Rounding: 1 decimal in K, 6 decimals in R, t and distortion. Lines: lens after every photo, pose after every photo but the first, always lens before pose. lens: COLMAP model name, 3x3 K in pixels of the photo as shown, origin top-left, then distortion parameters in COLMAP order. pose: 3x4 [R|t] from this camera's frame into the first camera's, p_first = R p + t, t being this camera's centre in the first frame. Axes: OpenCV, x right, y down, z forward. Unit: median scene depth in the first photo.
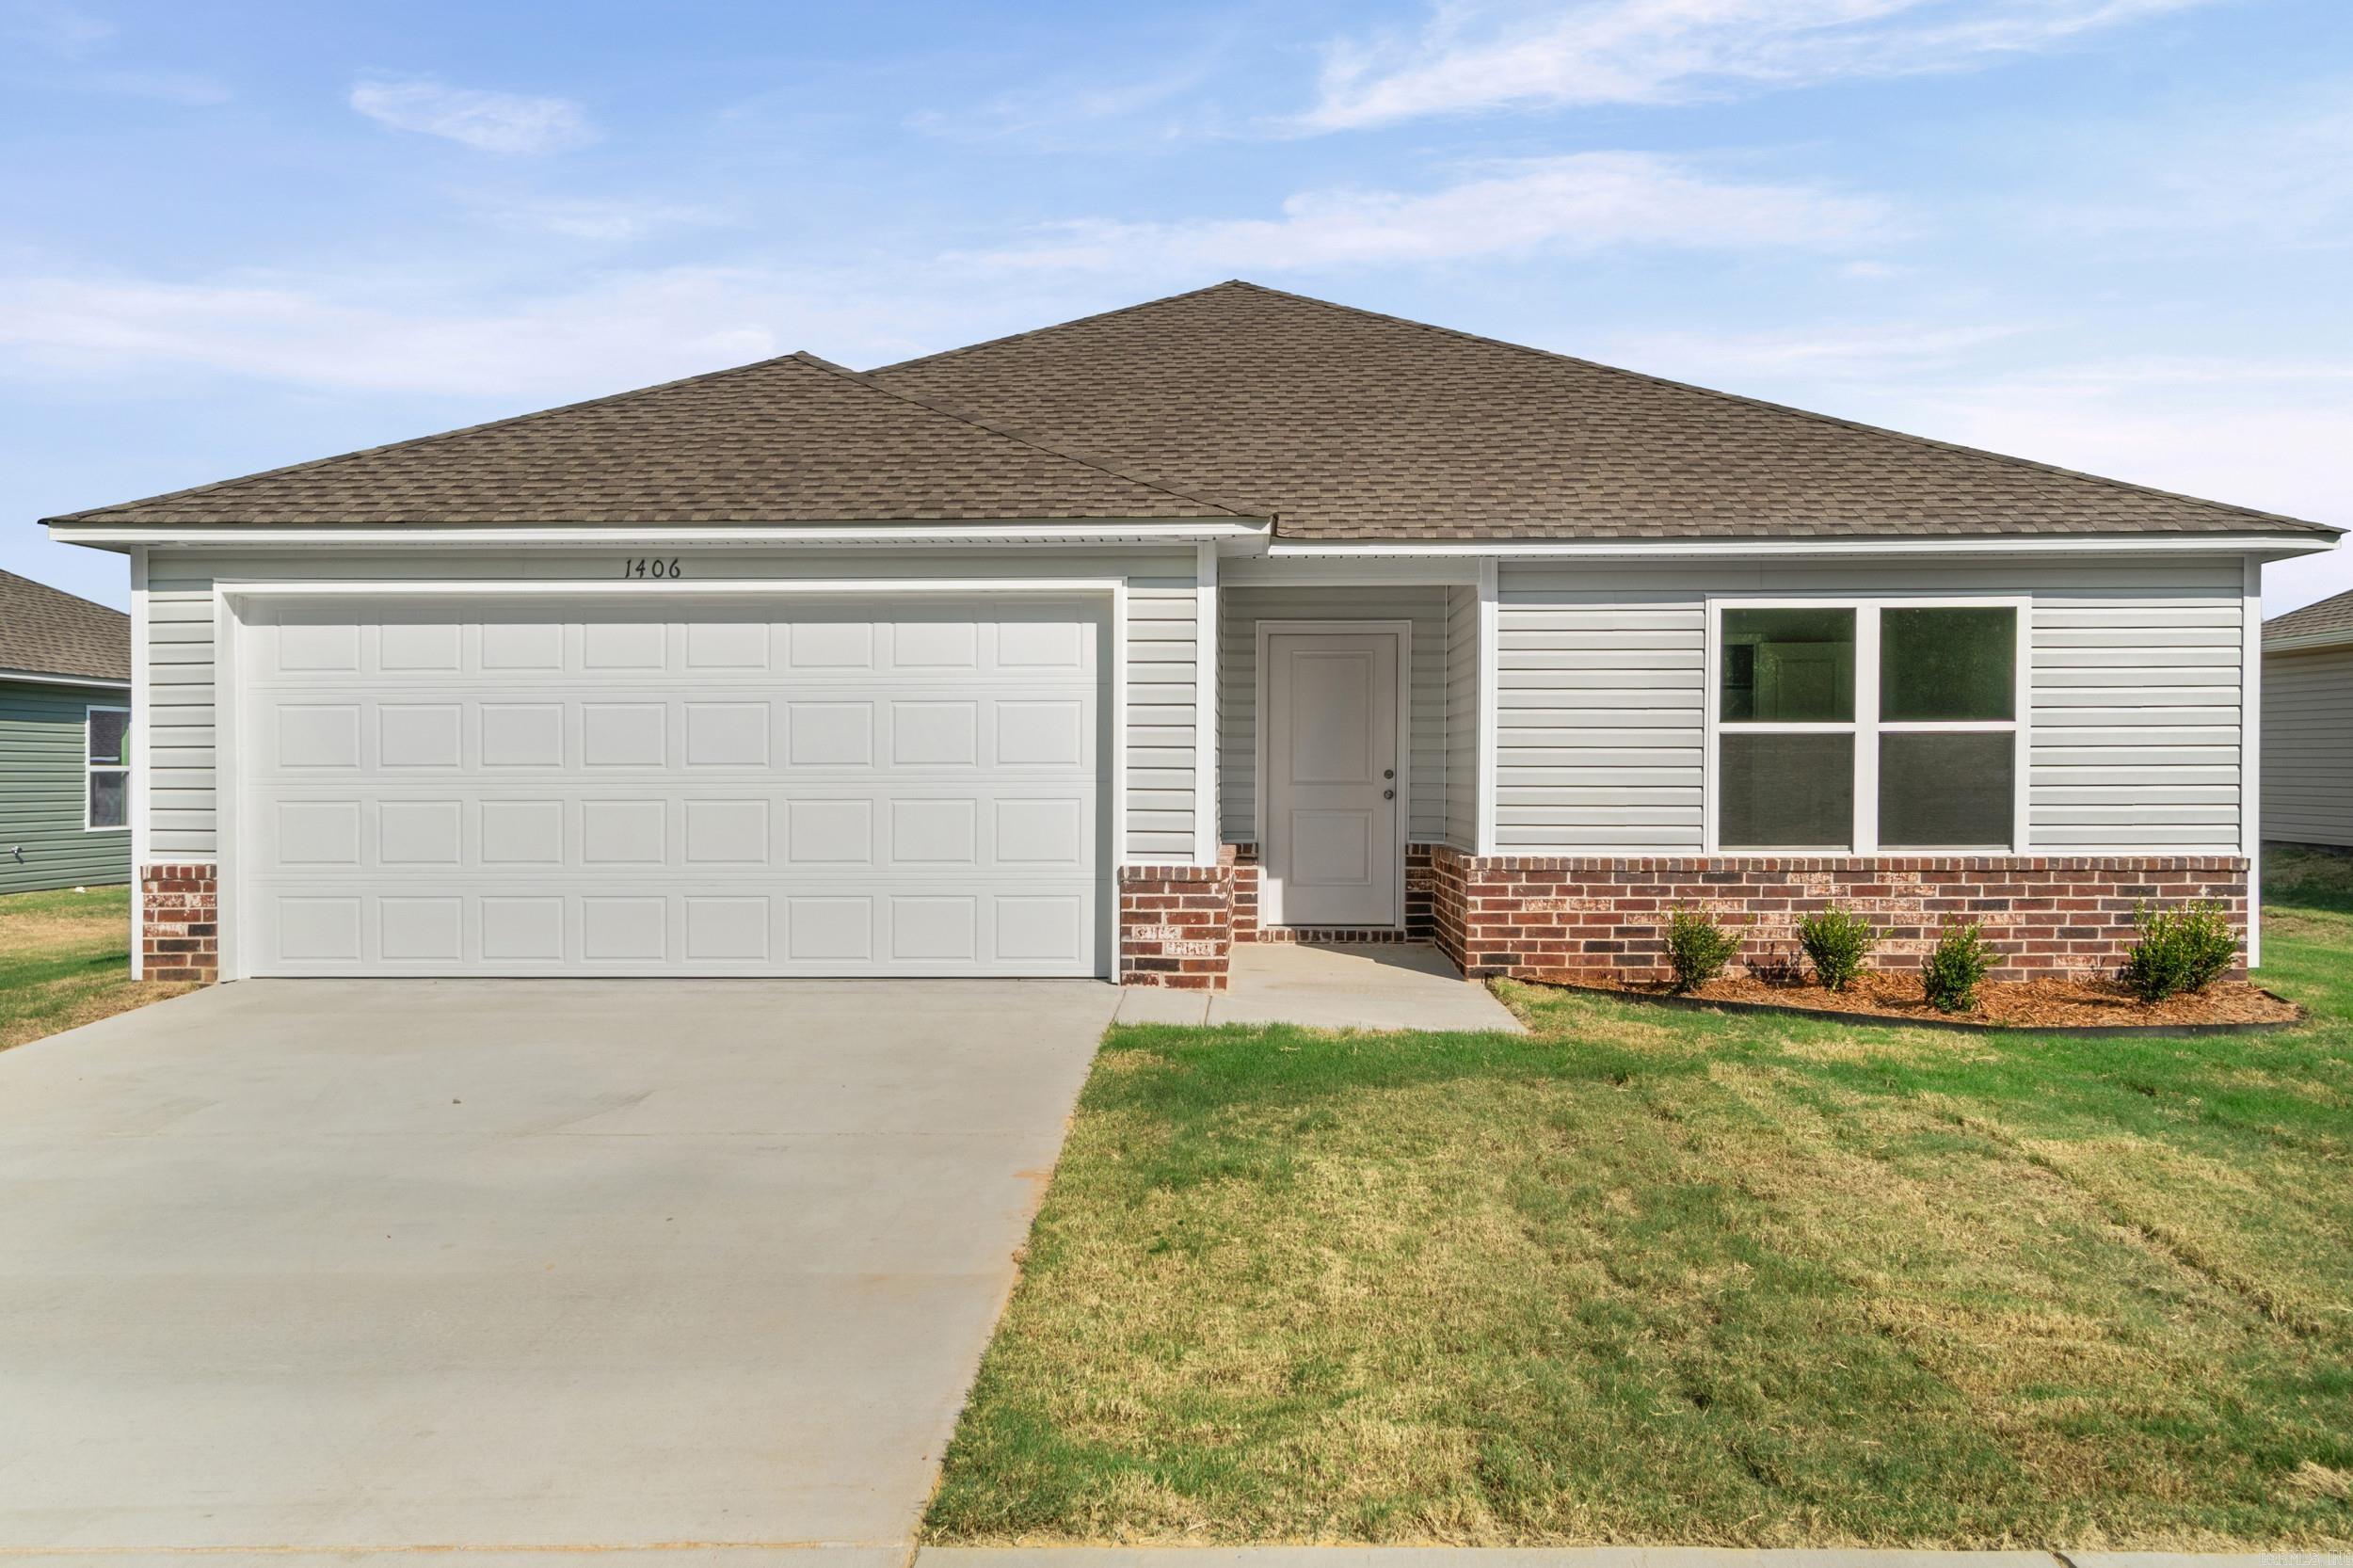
lens RADIAL K [[1898.2, 0, 1109.4], [0, 1898.2, 917.5], [0, 0, 1]] dist [-0.006257, -0.007952]
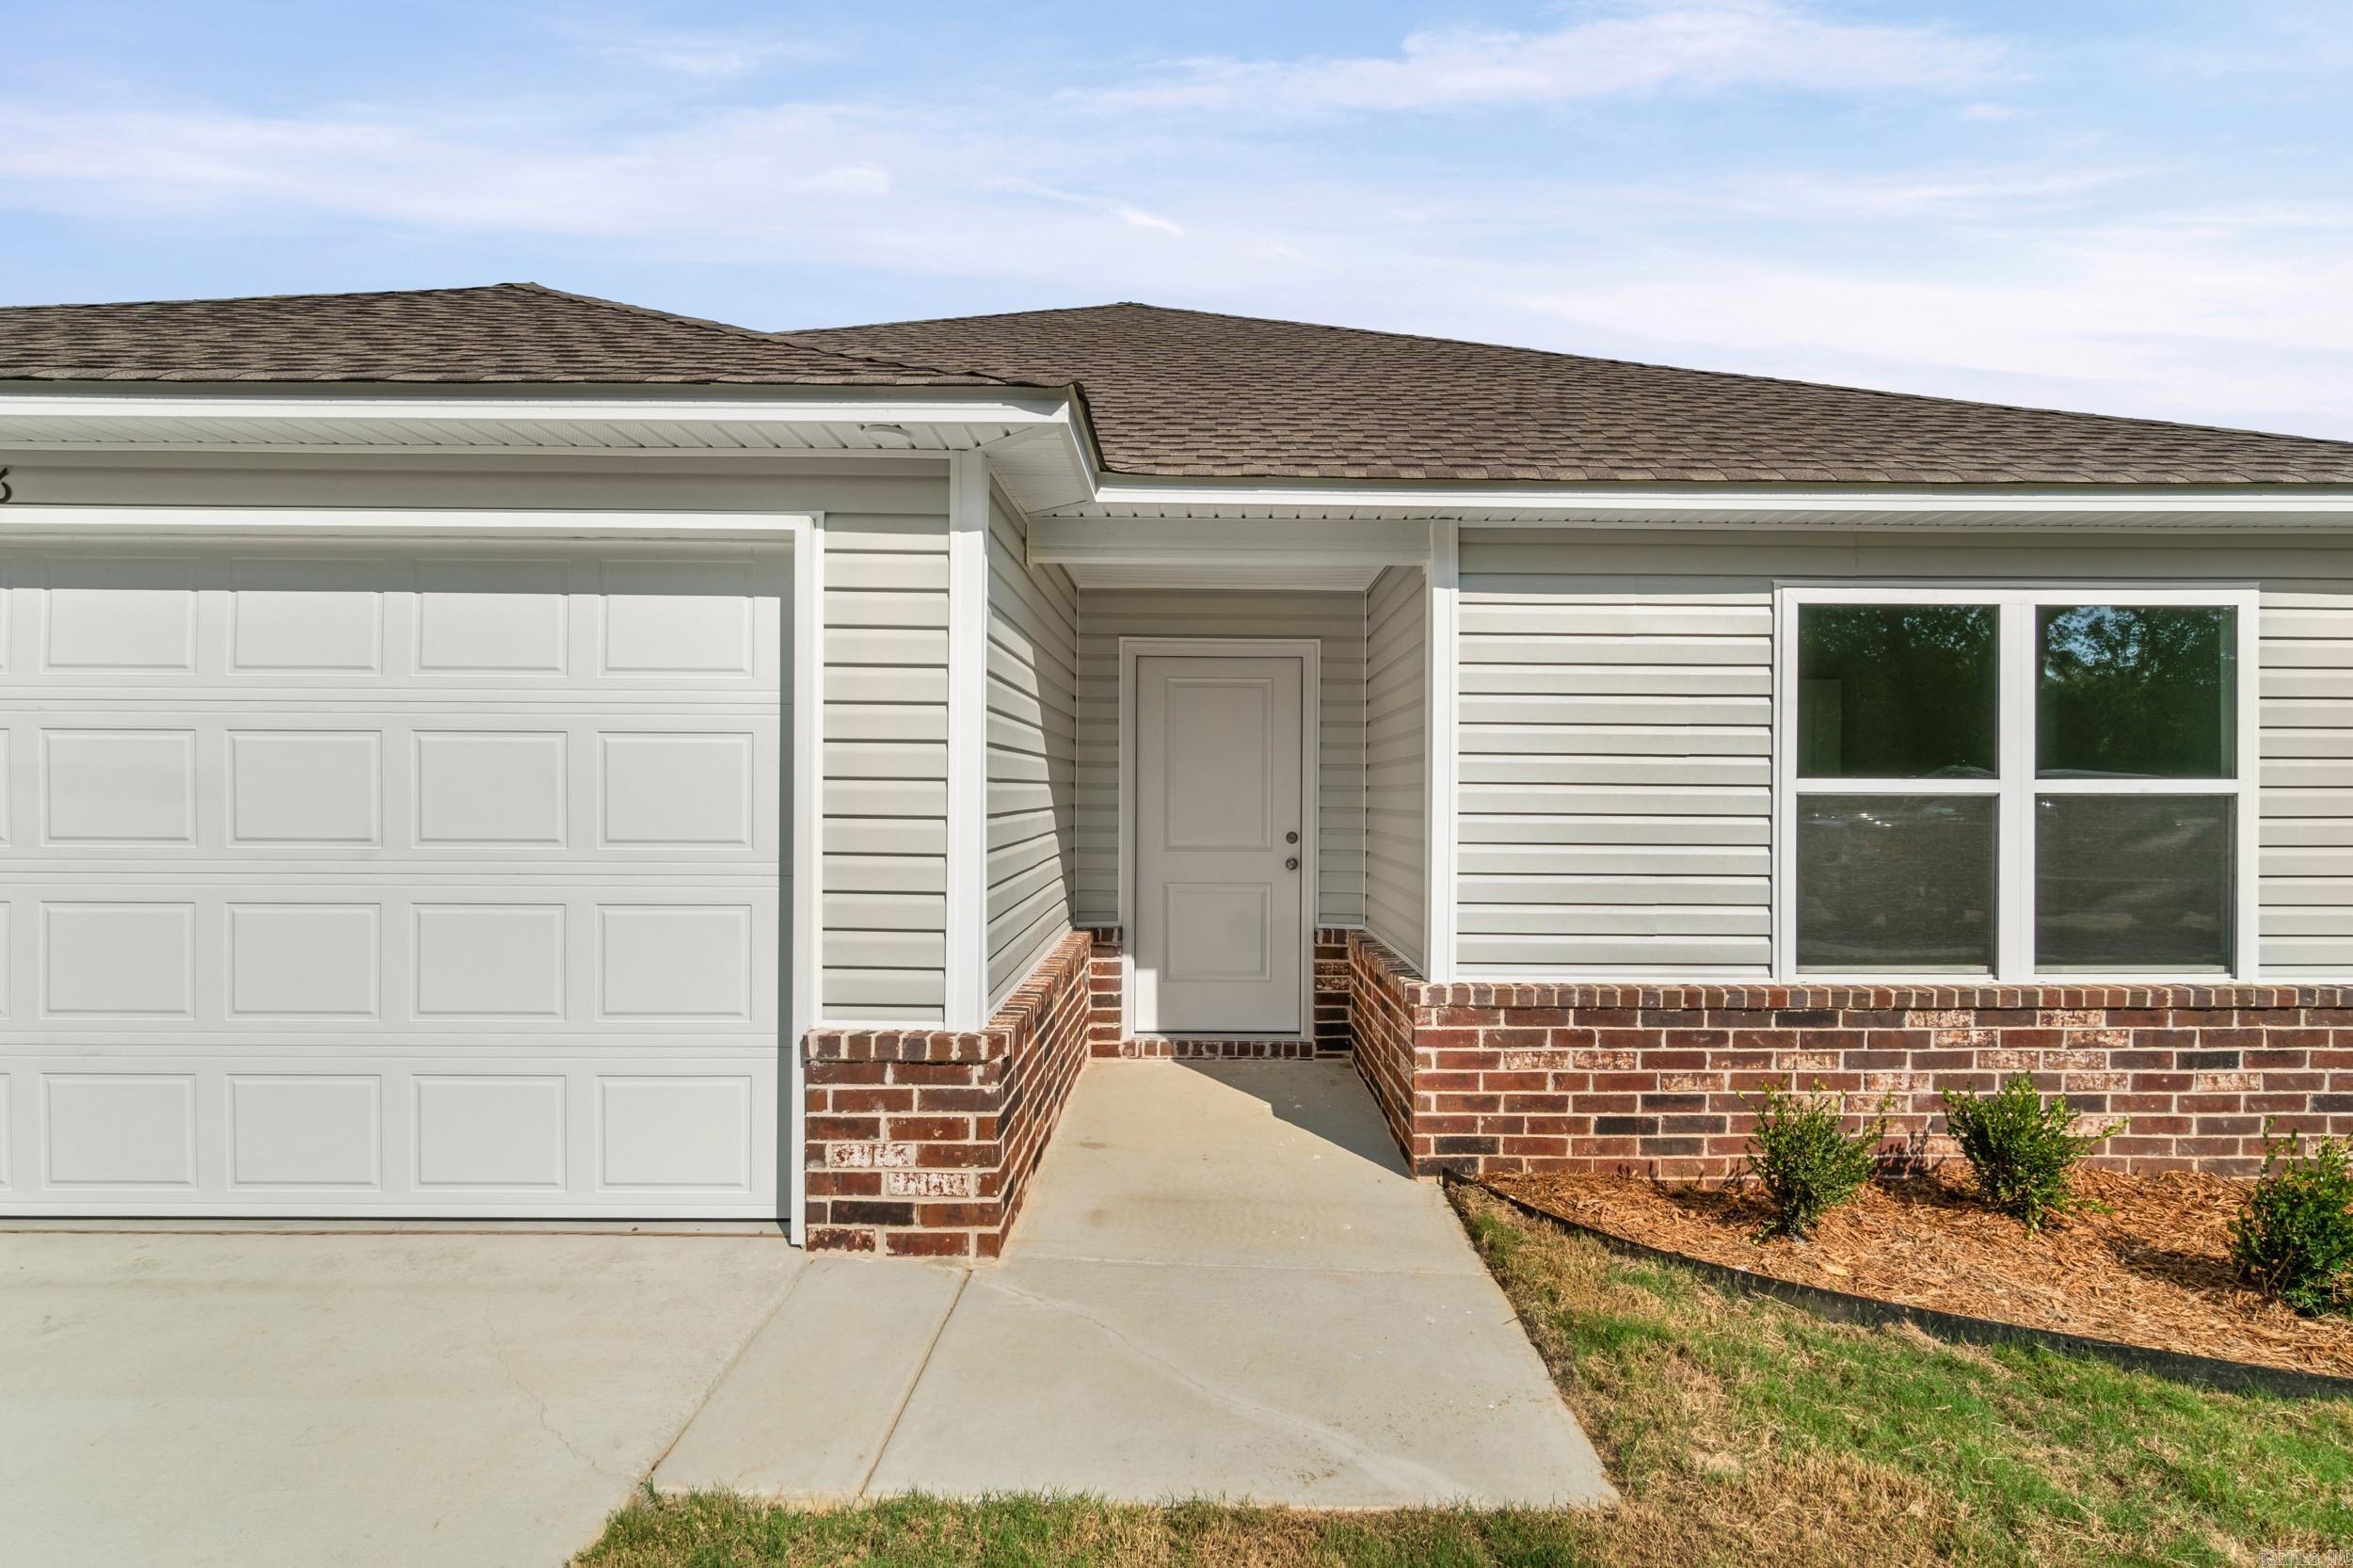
lens RADIAL K [[1256.3, 0, 1197.4], [0, 1256.3, 827.3], [0, 0, 1]] dist [-0.004047, 0.002397]
pose [[0.997549, 0.004479, 0.069823, 0.087482], [-0.000906, 0.998692, -0.051119, -0.063950], [-0.069961, 0.050930, 0.996249, 0.590046]]
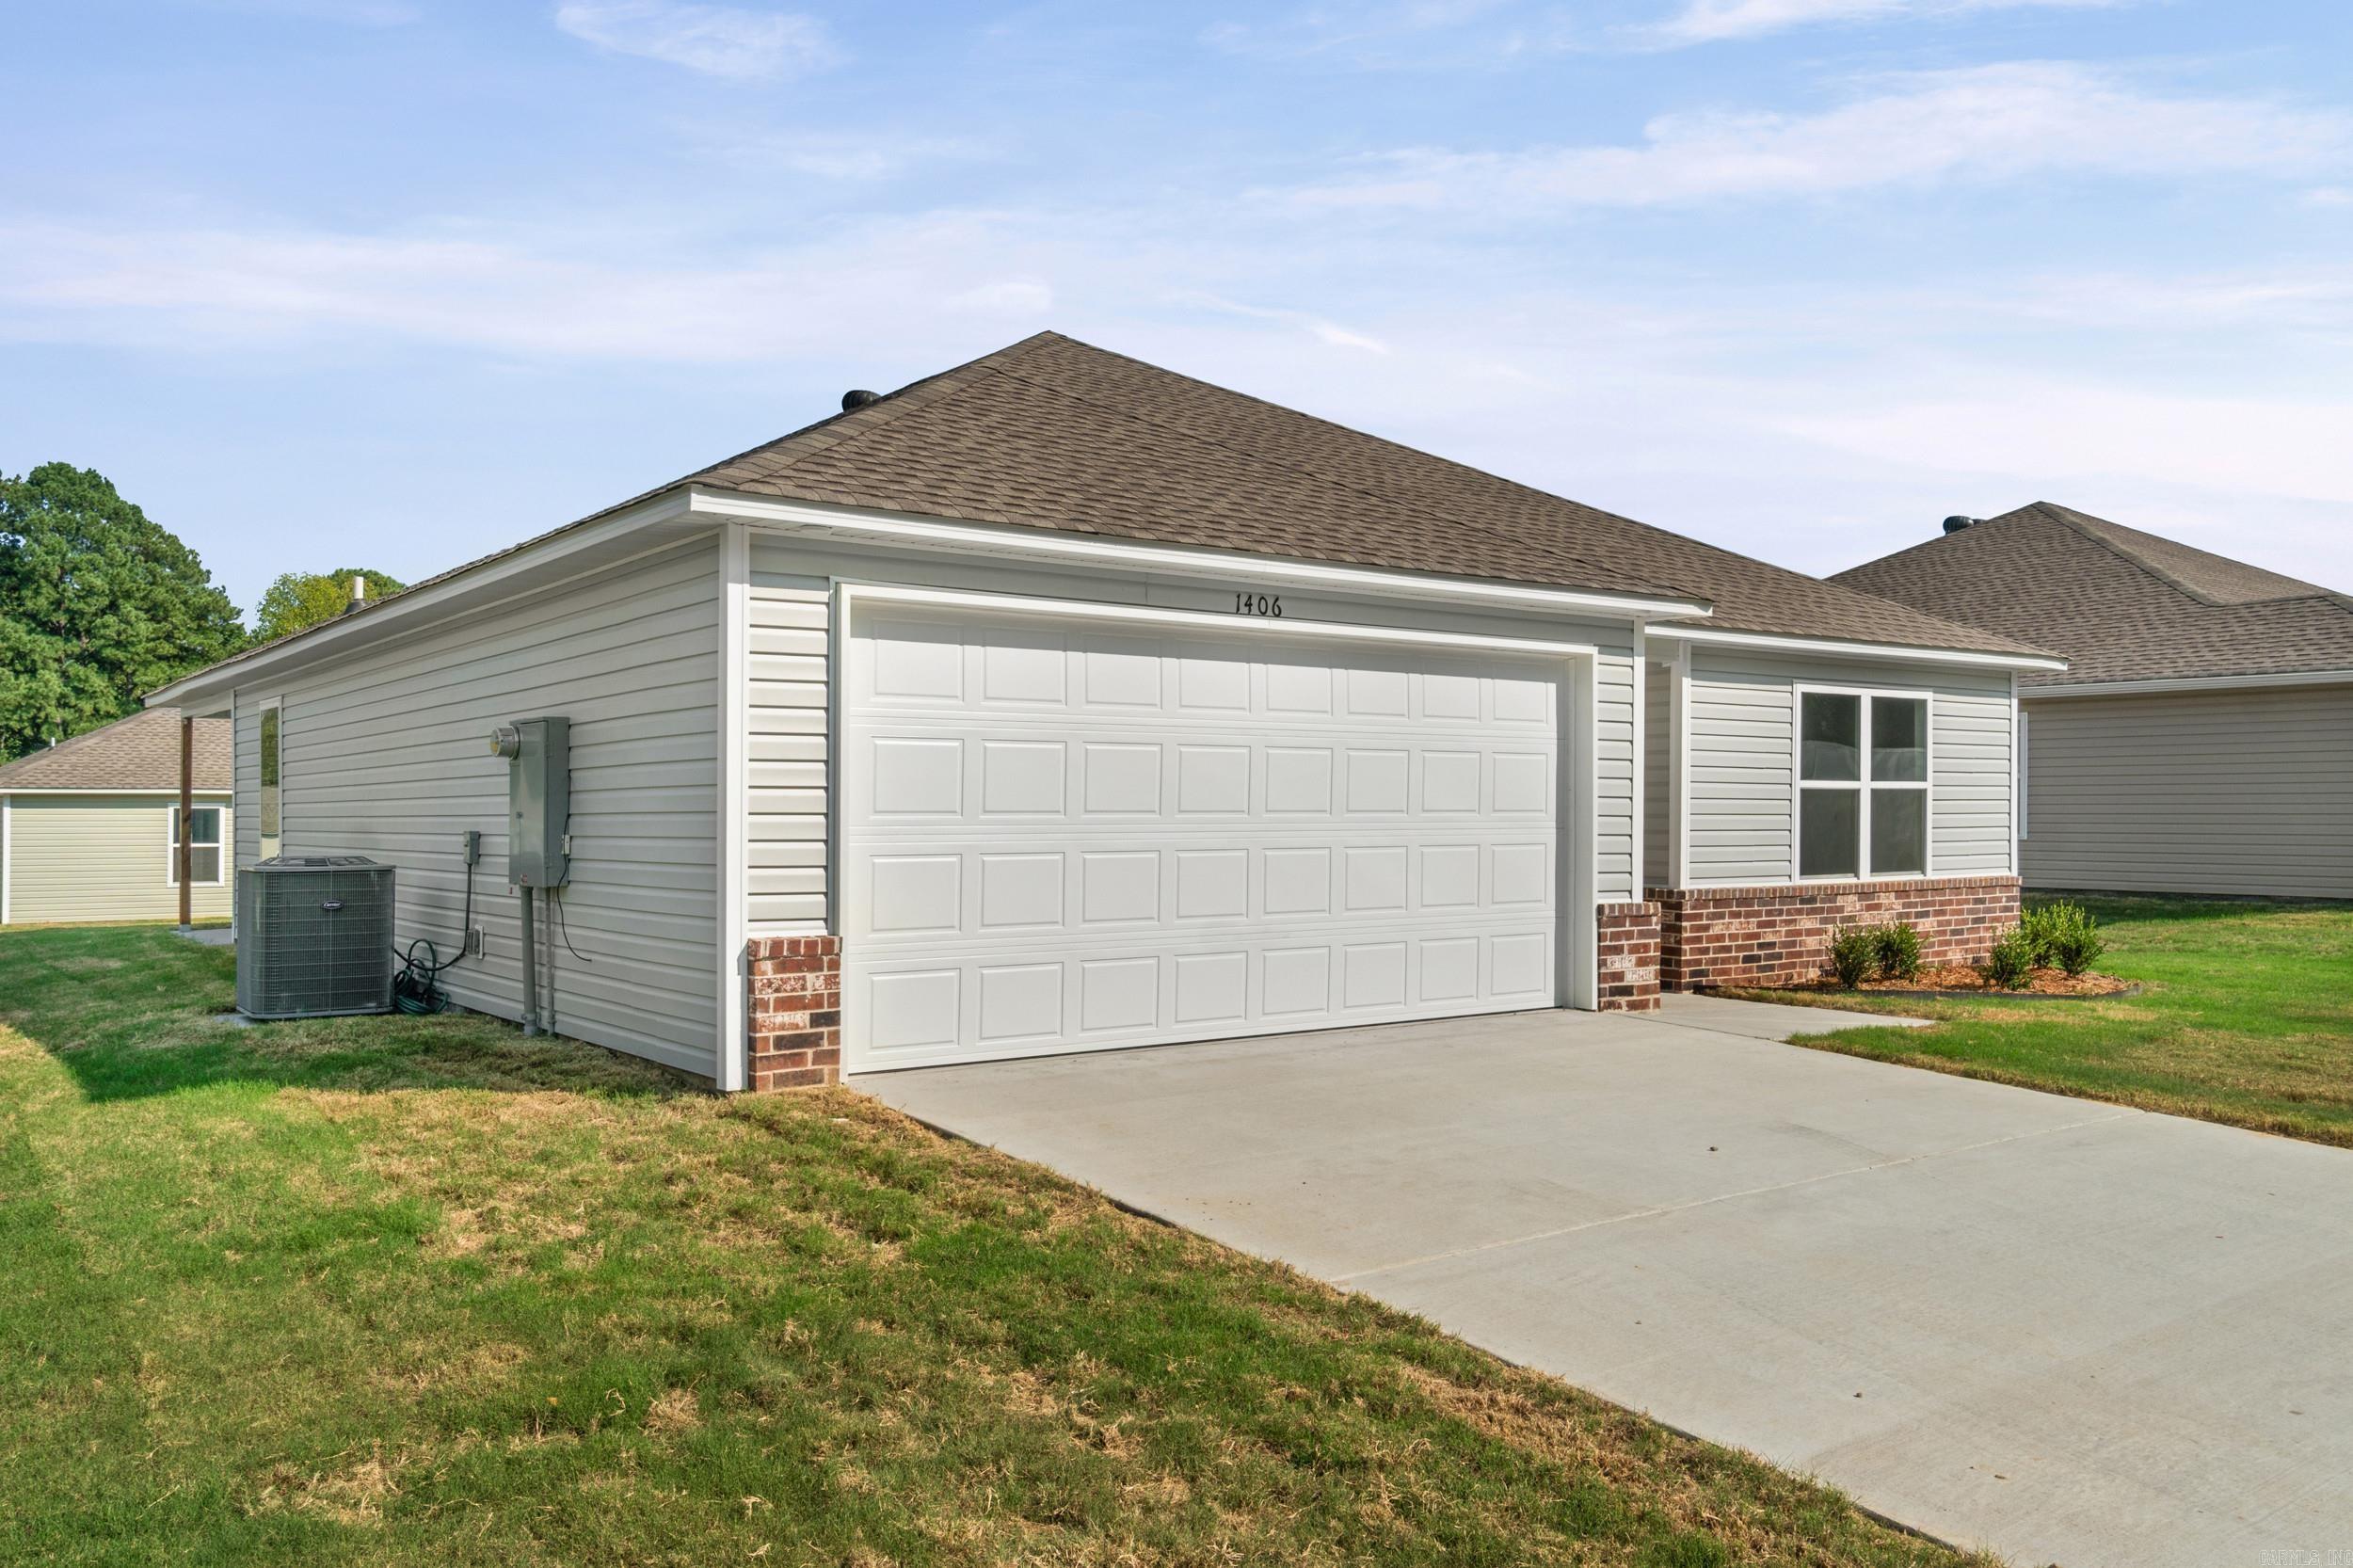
lens RADIAL K [[1898.2, 0, 1109.4], [0, 1898.2, 917.5], [0, 0, 1]] dist [-0.006257, -0.007952]
pose [[0.777034, -0.033350, 0.628575, -0.857607], [0.047168, 0.998873, -0.005312, -0.025189], [-0.627689, 0.033776, 0.777731, 0.299273]]
